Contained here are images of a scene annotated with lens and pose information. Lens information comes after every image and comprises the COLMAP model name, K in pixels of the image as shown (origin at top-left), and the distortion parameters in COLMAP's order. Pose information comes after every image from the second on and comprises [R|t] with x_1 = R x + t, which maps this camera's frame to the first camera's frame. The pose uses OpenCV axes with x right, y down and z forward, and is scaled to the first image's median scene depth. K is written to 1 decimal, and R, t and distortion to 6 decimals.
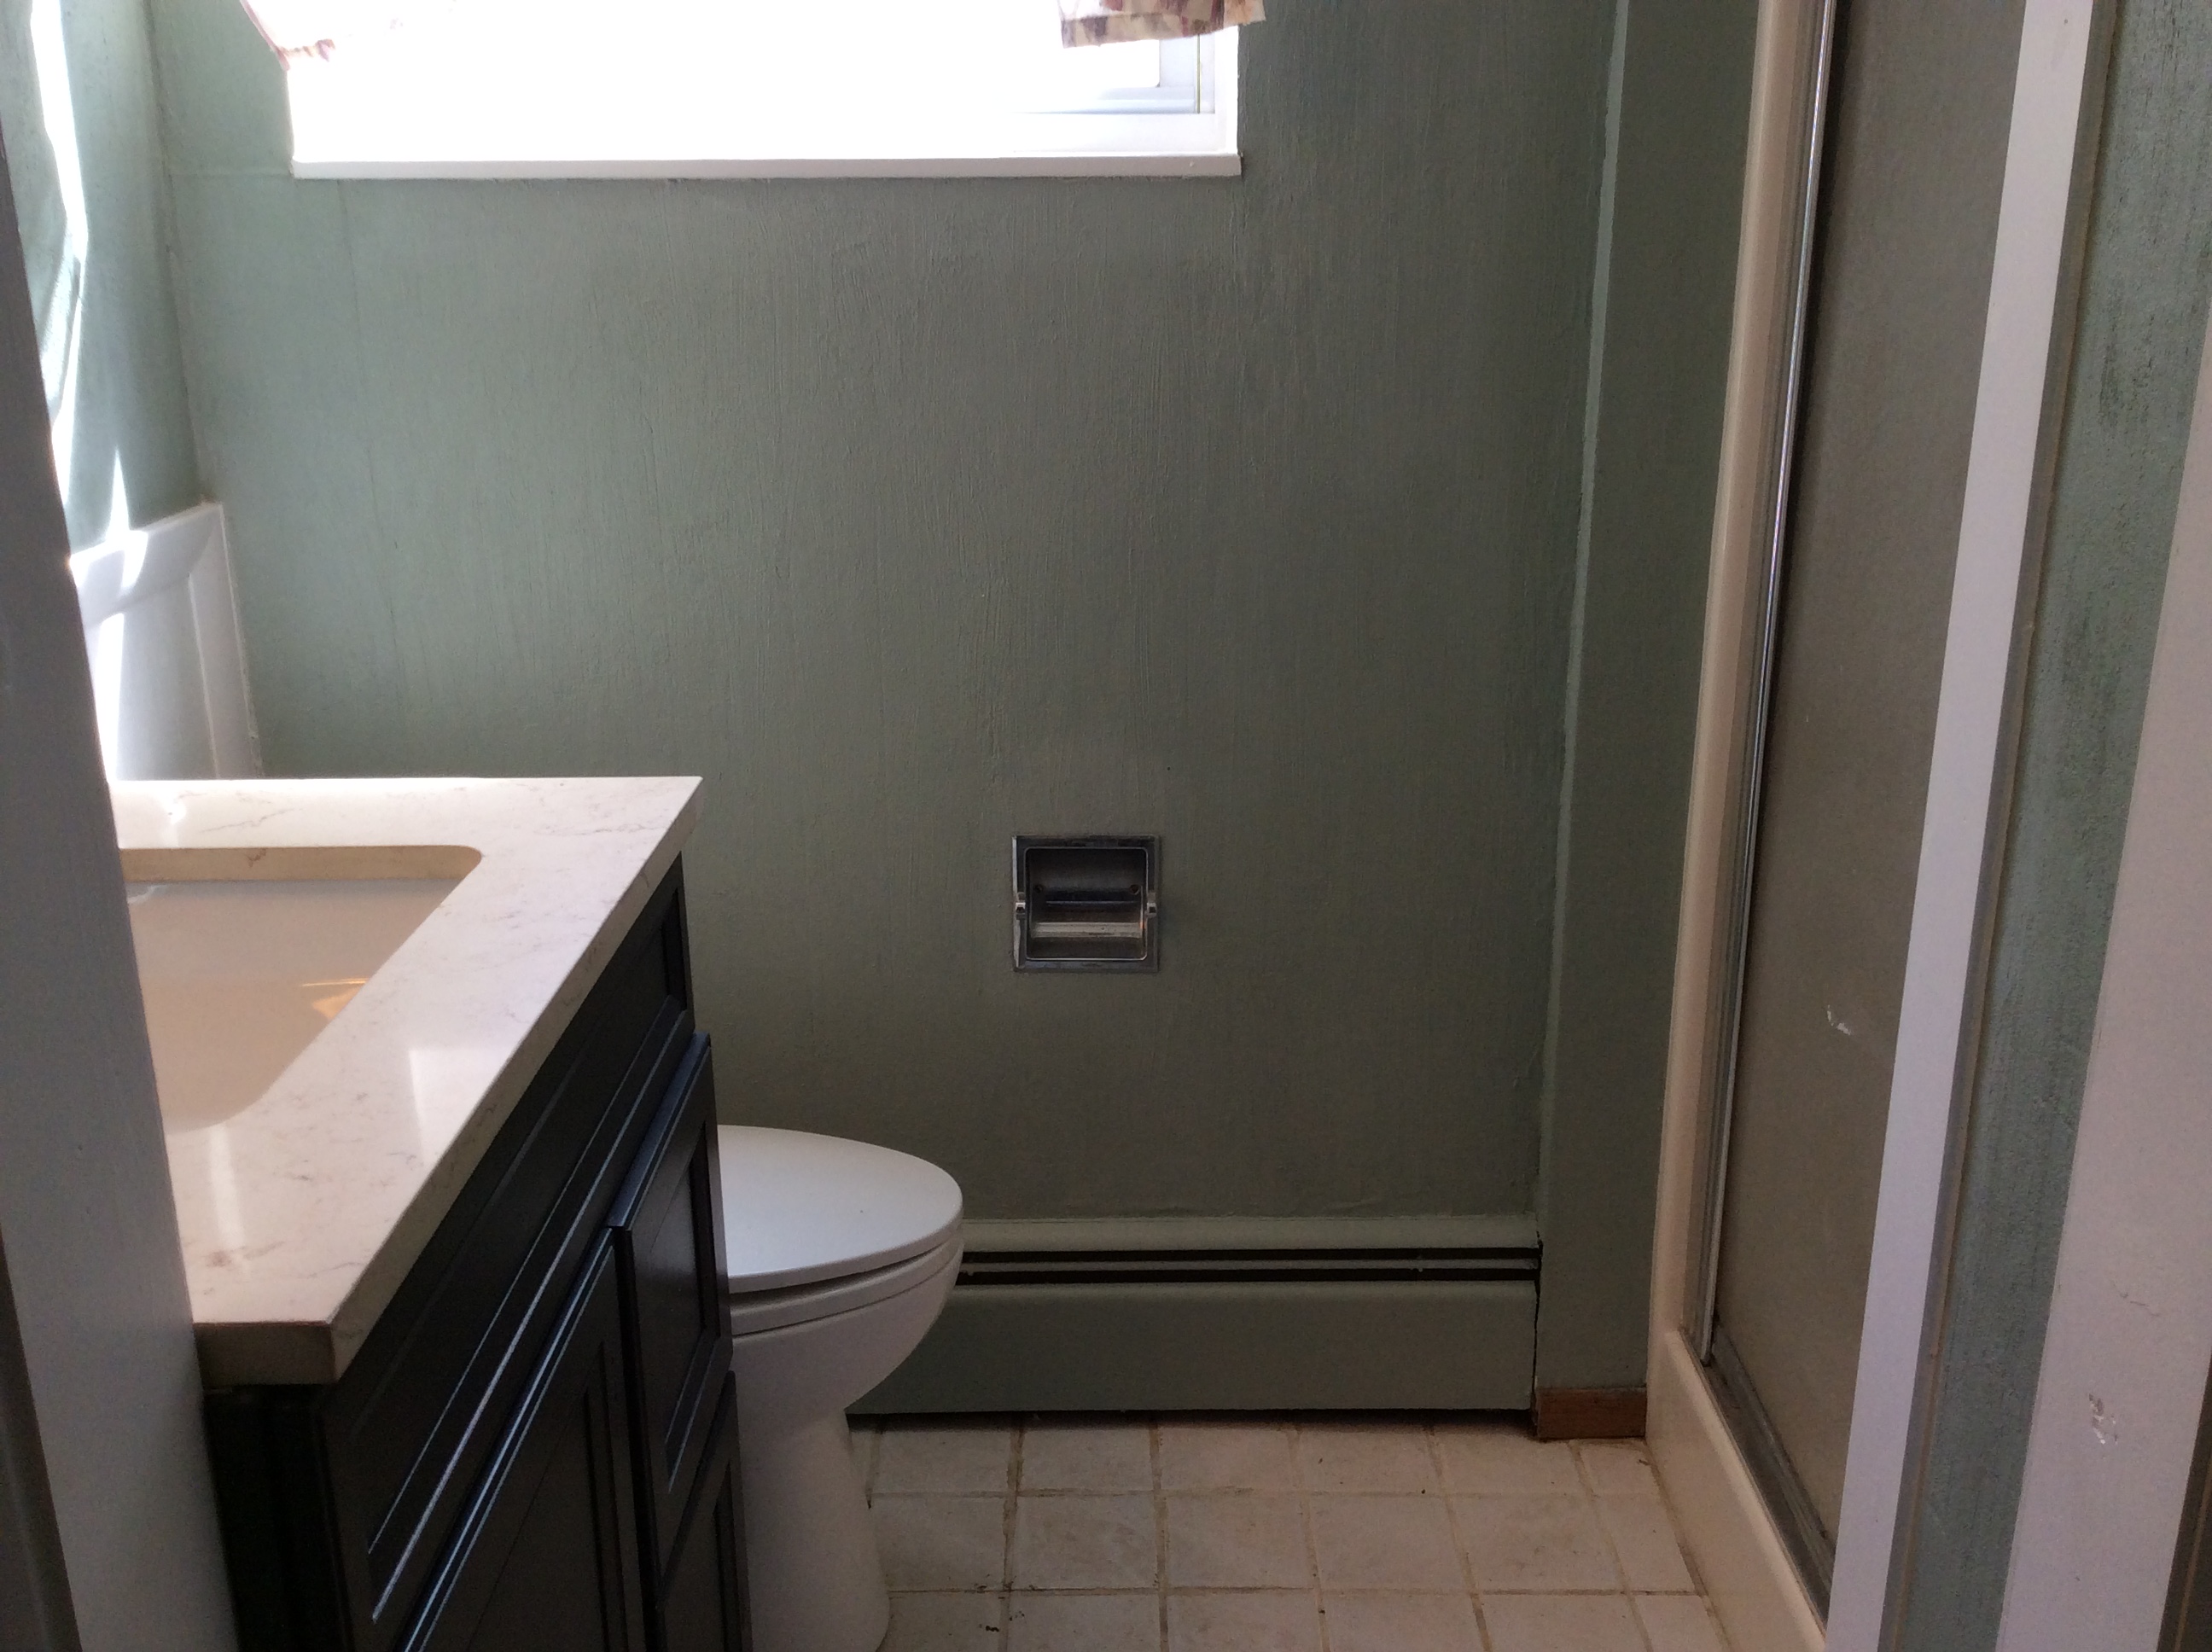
lens RADIAL K [[2063.4, 0, 1091.1], [0, 2063.4, 821.1], [0, 0, 1]] dist [0.045144, 0.000000]
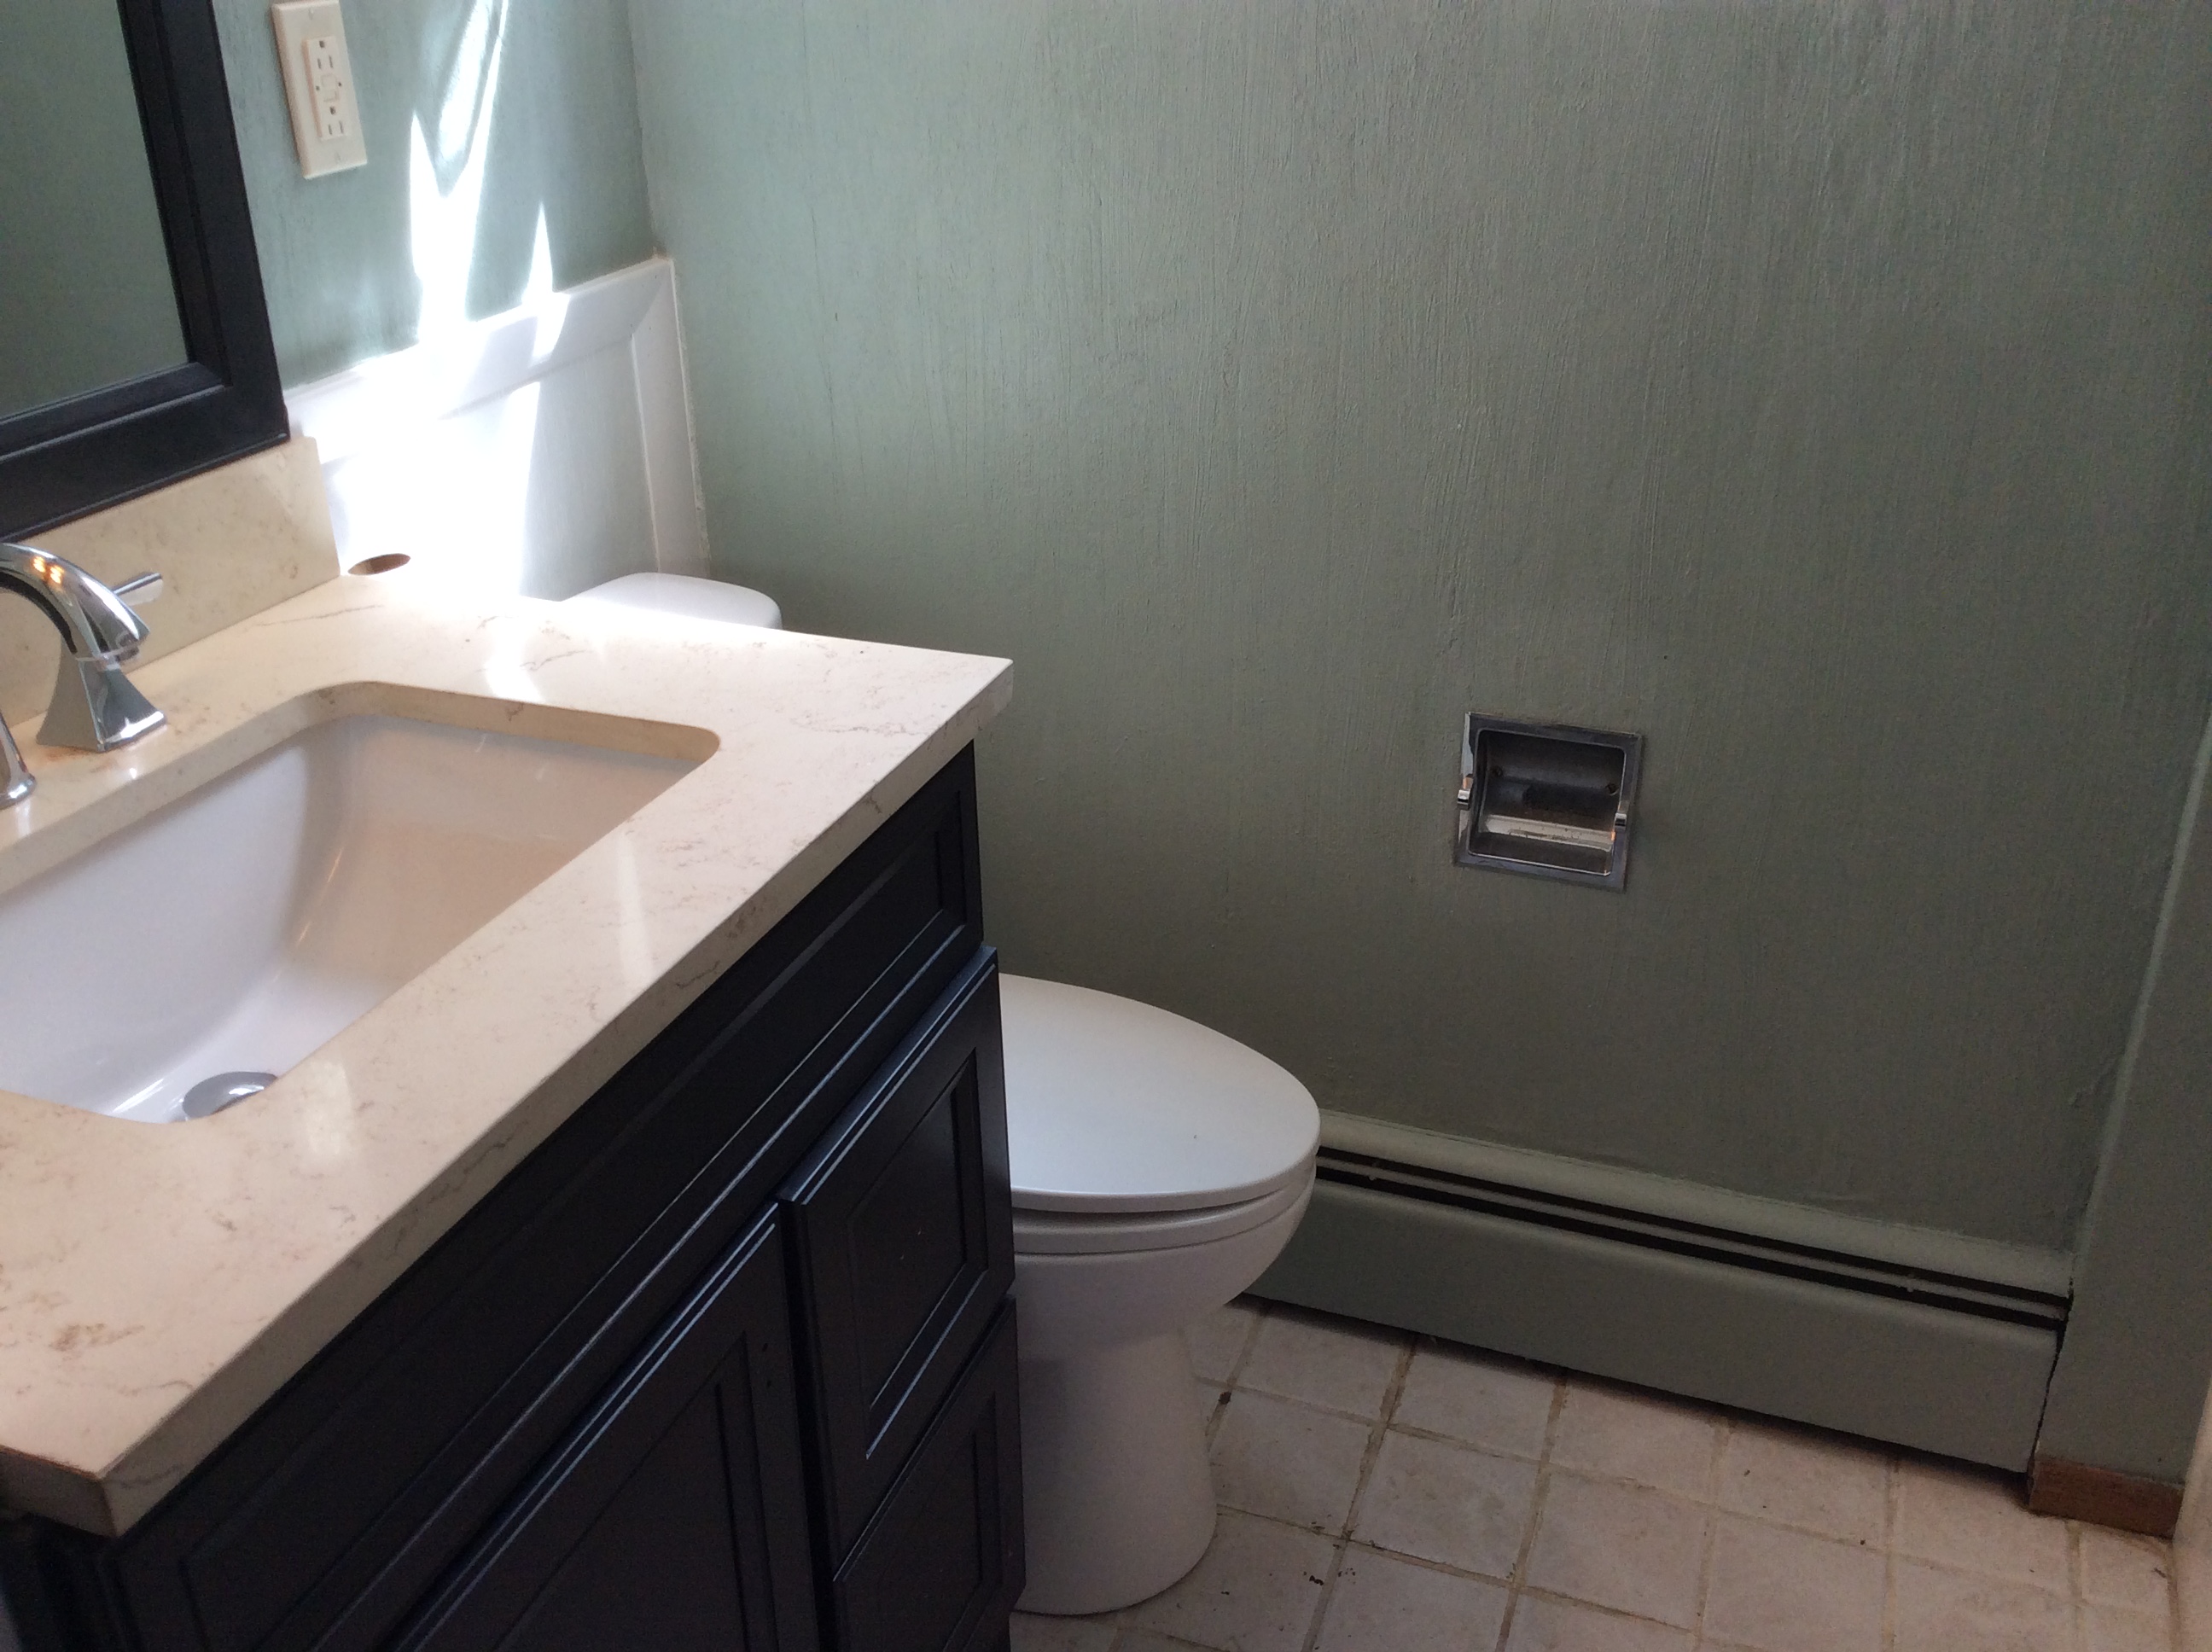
lens RADIAL K [[2063.4, 0, 1086.2], [0, 2063.4, 837.1], [0, 0, 1]] dist [0.045144, 0.000000]
pose [[0.938834, 0.147597, -0.311137, 0.087610], [-0.096891, 0.980210, 0.172630, -0.074489], [0.330459, -0.131924, 0.934555, 0.147668]]
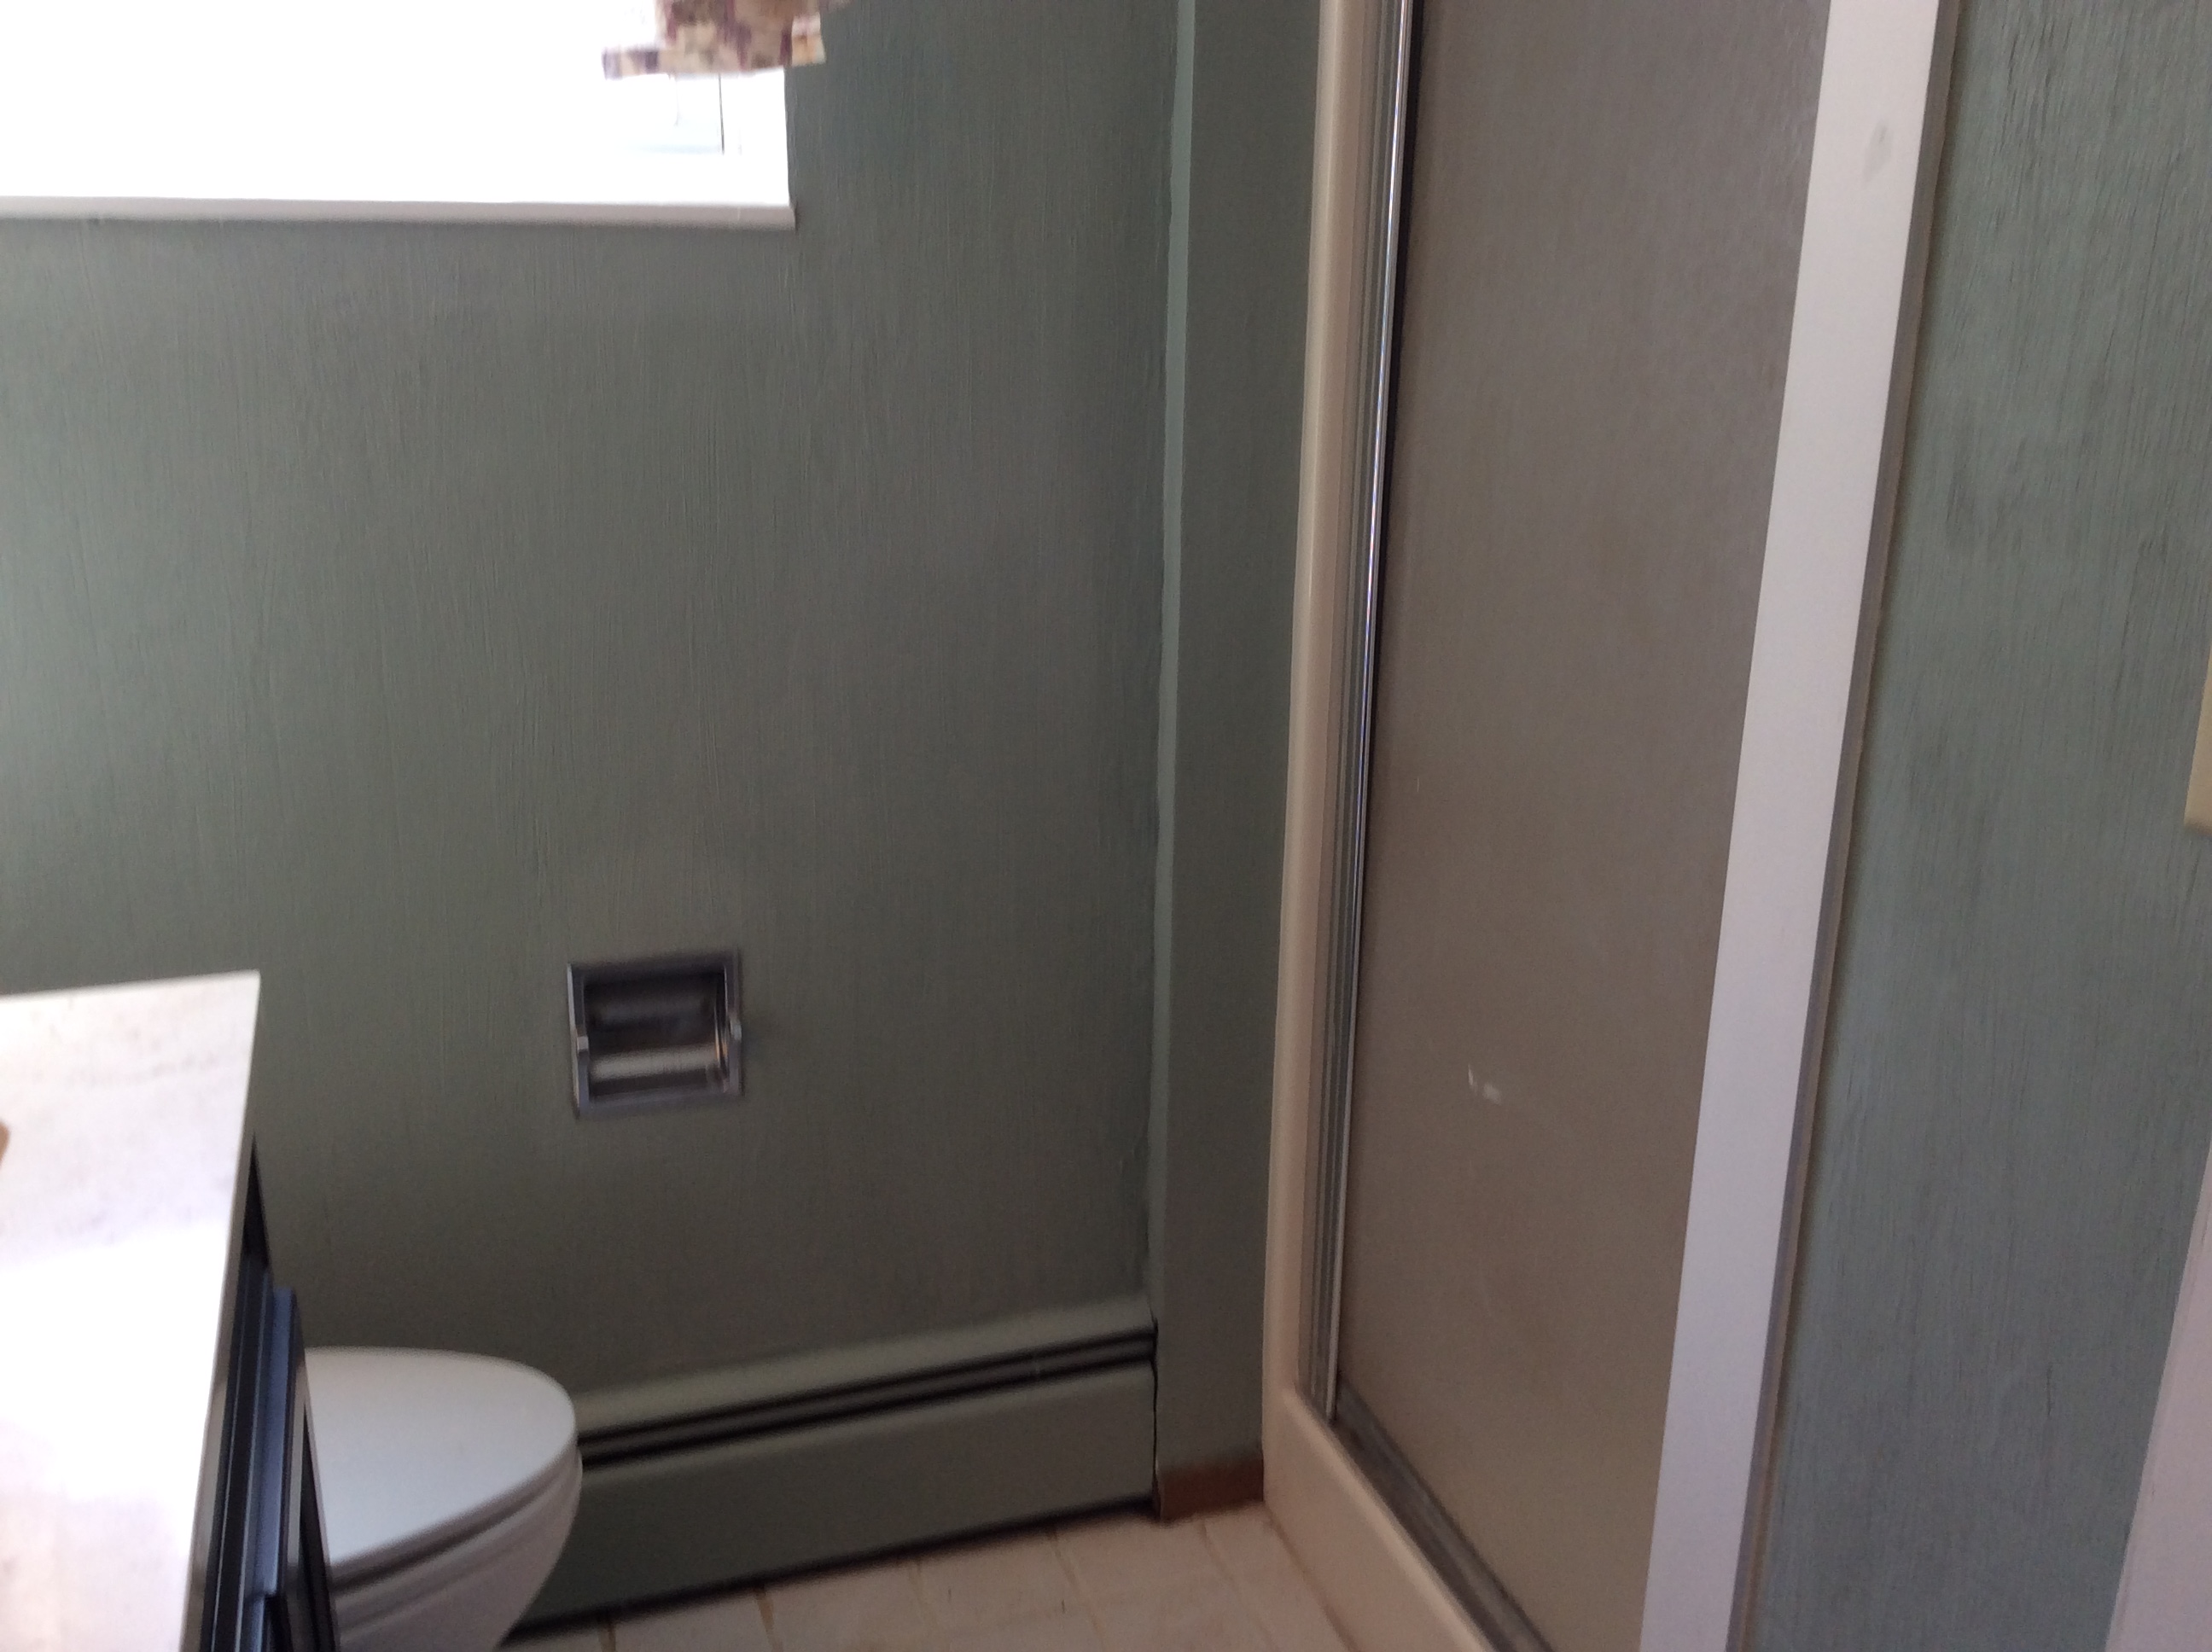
lens RADIAL K [[2063.4, 0, 1110.1], [0, 2063.4, 819.7], [0, 0, 1]] dist [0.045144, 0.000000]
pose [[0.942461, -0.083488, 0.323723, -0.100381], [0.082646, 0.996444, 0.016371, -0.050920], [-0.323938, 0.011325, 0.946010, 0.092547]]
